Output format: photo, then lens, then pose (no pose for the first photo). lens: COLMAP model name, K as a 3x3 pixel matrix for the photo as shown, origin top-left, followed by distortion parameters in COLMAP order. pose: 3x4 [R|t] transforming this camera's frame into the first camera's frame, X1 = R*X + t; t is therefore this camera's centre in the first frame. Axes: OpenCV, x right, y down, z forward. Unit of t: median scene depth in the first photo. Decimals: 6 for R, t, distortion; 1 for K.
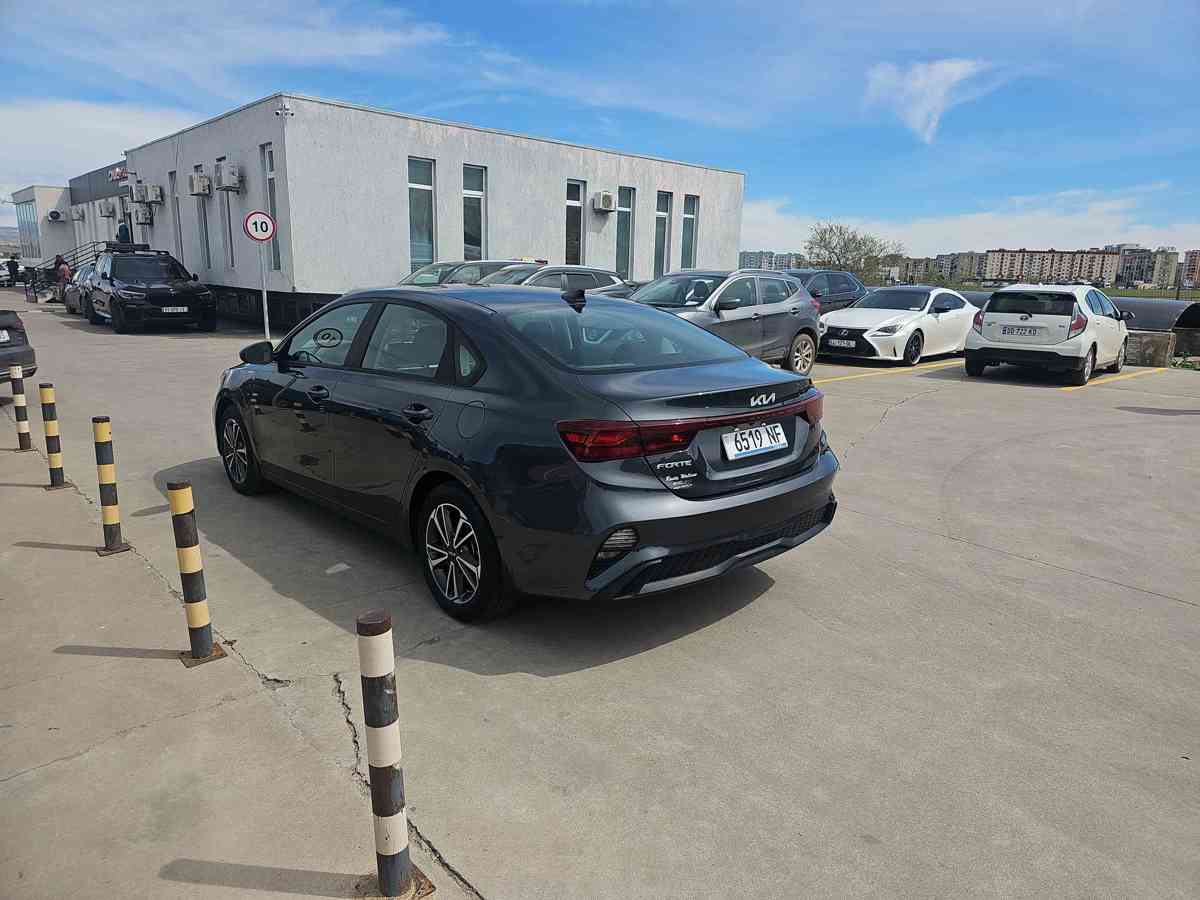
lens RADIAL K [[796.5, 0, 600.0], [0, 796.5, 450.0], [0, 0, 1]] dist [0.058819, -0.061186]
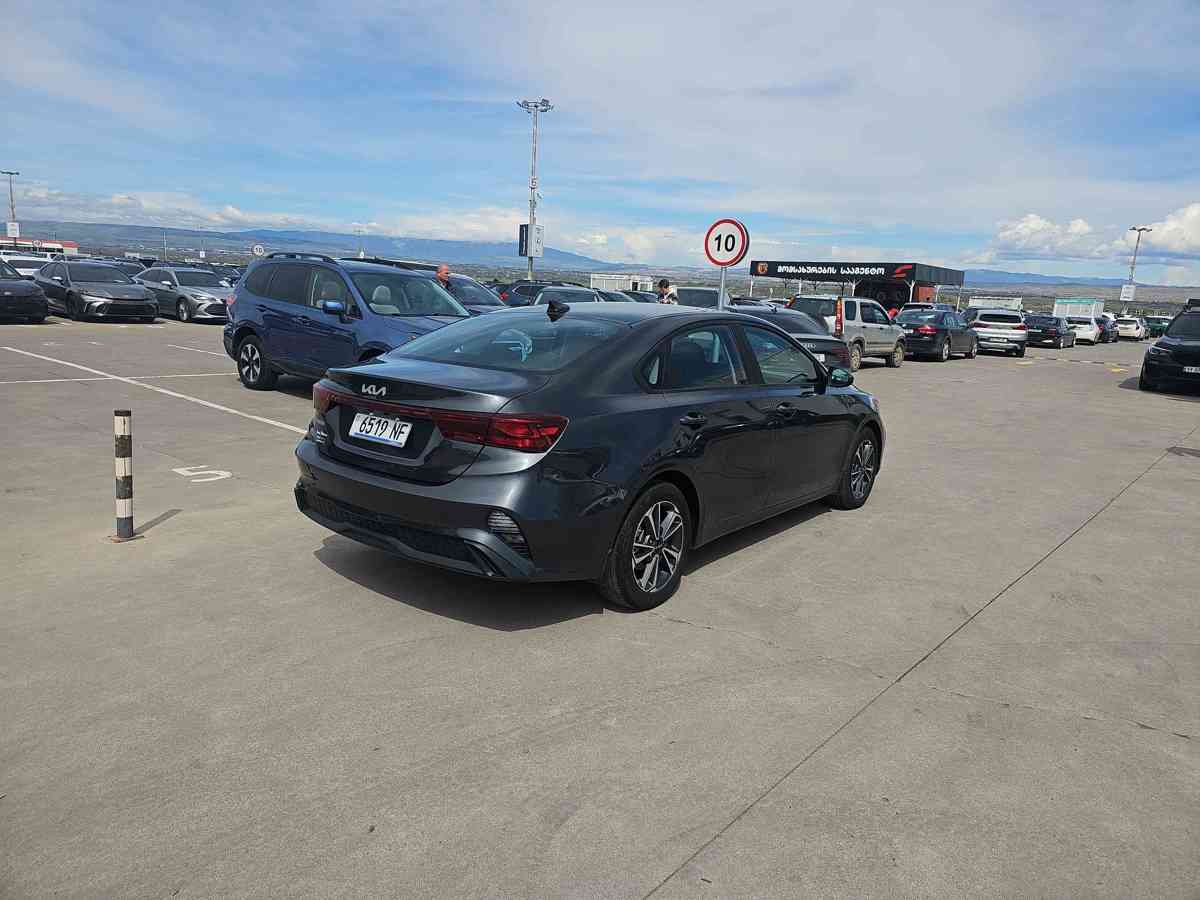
lens RADIAL K [[781.8, 0, 600.0], [0, 781.8, 450.0], [0, 0, 1]] dist [0.066704, -0.061354]
pose [[0.158265, 0.180092, -0.970834, 0.420590], [-0.255210, 0.957277, 0.135973, -0.067488], [0.953845, 0.226247, 0.197465, 0.360429]]
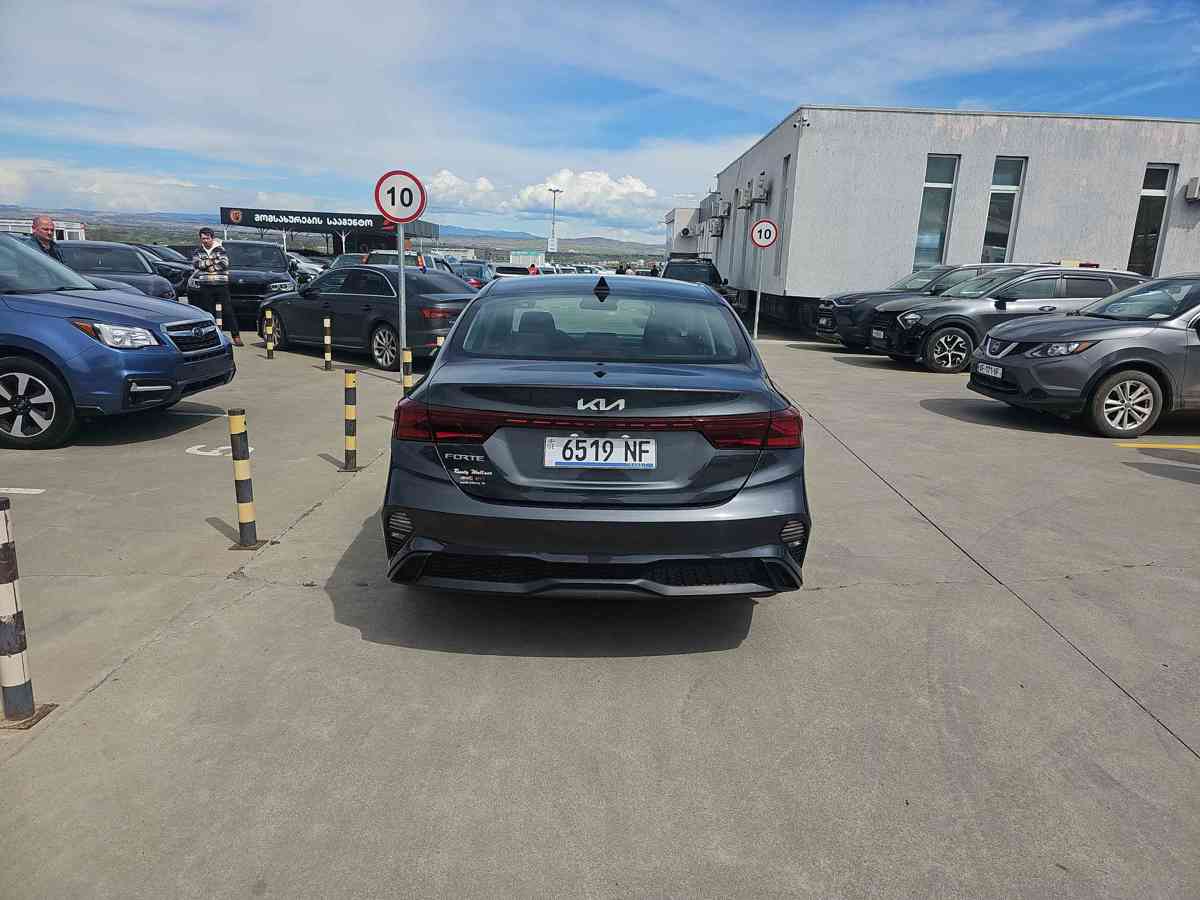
lens RADIAL K [[781.8, 0, 600.0], [0, 781.8, 450.0], [0, 0, 1]] dist [0.066704, -0.061354]
pose [[0.741070, 0.155315, -0.653217, 0.244955], [-0.160384, 0.985663, 0.052407, -0.019283], [0.651992, 0.065928, 0.755355, 0.125545]]
